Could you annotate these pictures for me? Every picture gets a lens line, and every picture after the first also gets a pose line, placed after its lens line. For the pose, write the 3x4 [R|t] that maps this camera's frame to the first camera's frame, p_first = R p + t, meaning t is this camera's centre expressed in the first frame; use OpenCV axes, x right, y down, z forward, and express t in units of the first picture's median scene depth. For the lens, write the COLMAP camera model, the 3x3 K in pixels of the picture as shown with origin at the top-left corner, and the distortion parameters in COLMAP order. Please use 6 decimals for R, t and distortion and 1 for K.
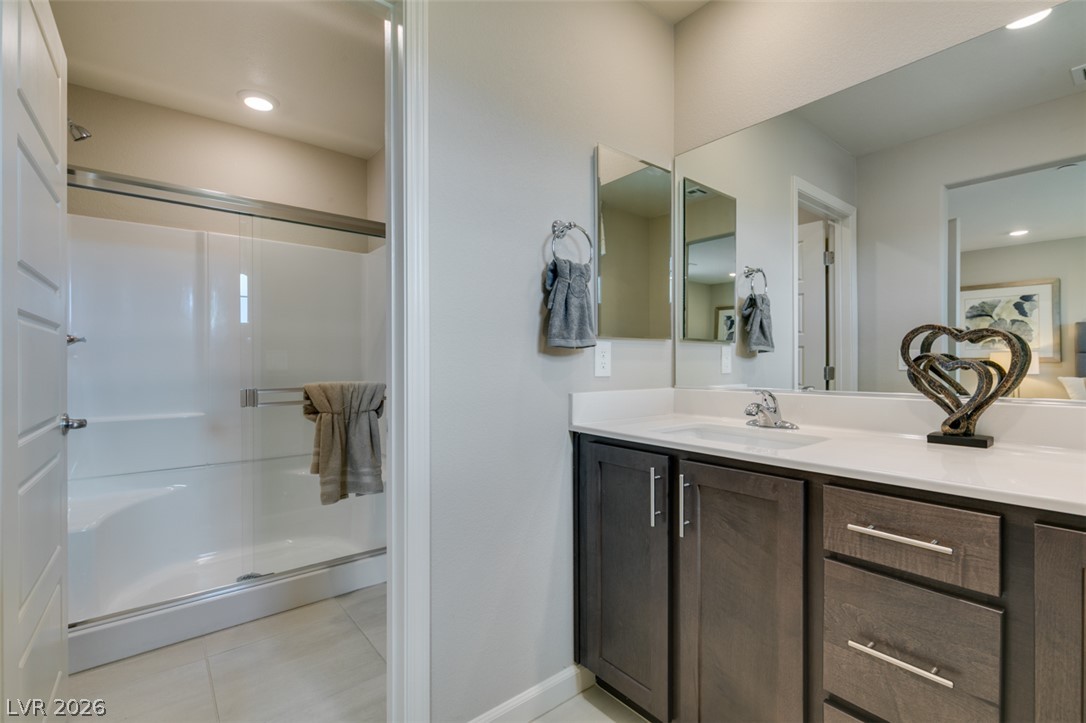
lens RADIAL K [[483.2, 0, 542.8], [0, 483.2, 363.2], [0, 0, 1]] dist [-0.000730, -0.001416]
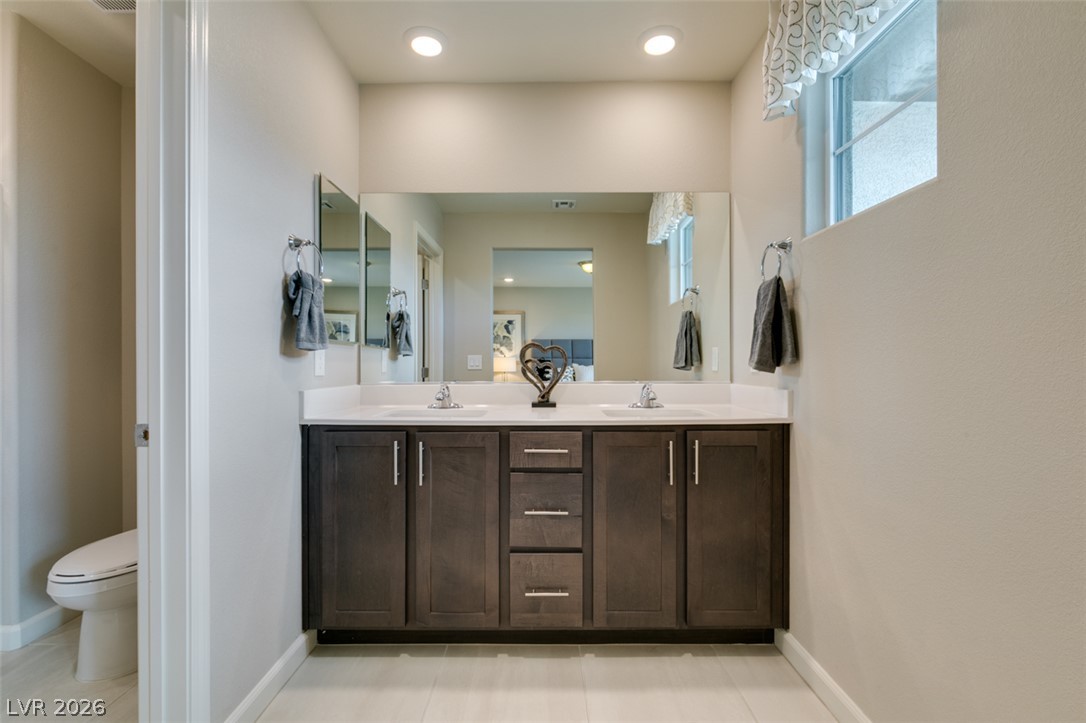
lens RADIAL K [[483.2, 0, 544.8], [0, 483.2, 365.7], [0, 0, 1]] dist [-0.000730, -0.001416]
pose [[0.621014, -0.000297, 0.783800, -0.493544], [-0.000946, 0.999999, 0.001129, 0.002344], [-0.783799, -0.001442, 0.621013, -0.143135]]
